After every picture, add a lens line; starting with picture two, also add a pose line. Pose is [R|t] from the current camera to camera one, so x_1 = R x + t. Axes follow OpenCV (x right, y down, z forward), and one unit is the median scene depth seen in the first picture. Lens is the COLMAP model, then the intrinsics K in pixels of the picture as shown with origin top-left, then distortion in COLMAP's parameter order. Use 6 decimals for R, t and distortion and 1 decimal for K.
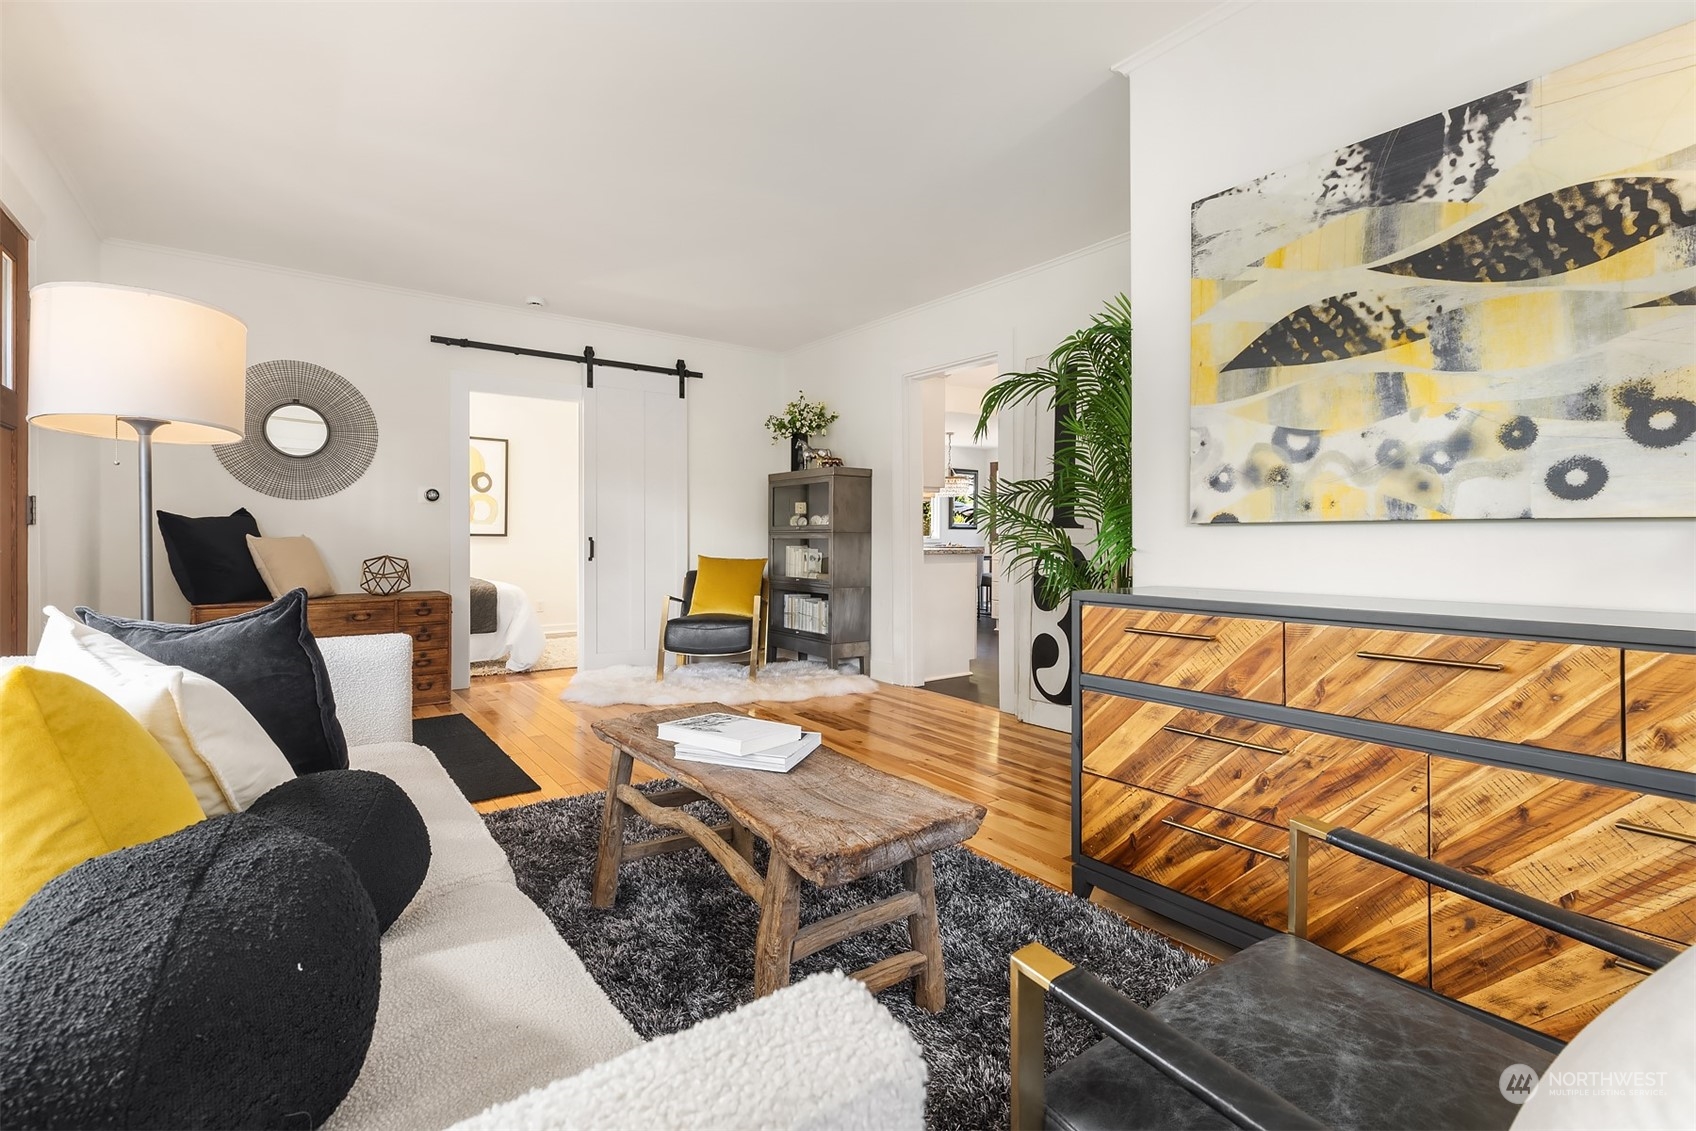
lens RADIAL K [[777.0, 0, 824.5], [0, 777.0, 536.4], [0, 0, 1]] dist [0.001952, 0.000322]
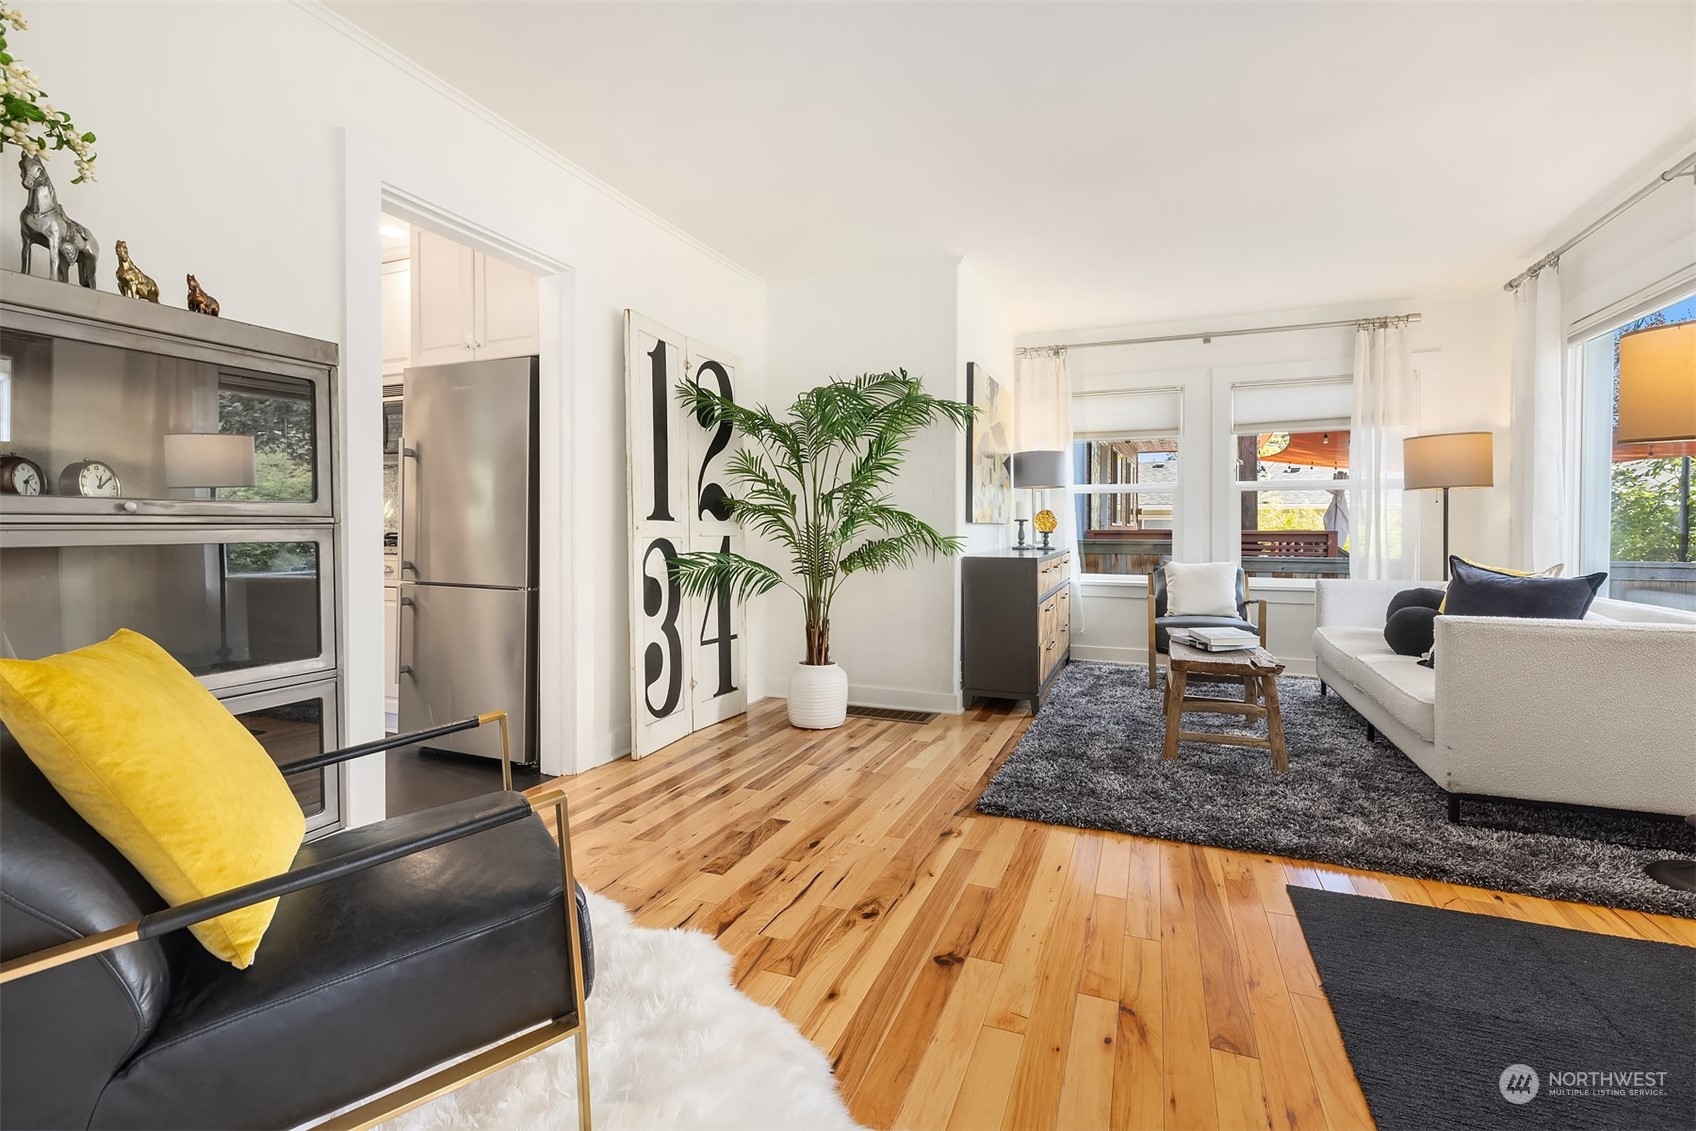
lens RADIAL K [[765.1, 0, 852.7], [0, 765.1, 533.0], [0, 0, 1]] dist [0.001137, 0.000076]
pose [[-0.547250, -0.013481, 0.836860, -1.216391], [-0.003116, 0.999896, 0.014070, -0.021567], [-0.836963, 0.005092, -0.547236, 2.842786]]
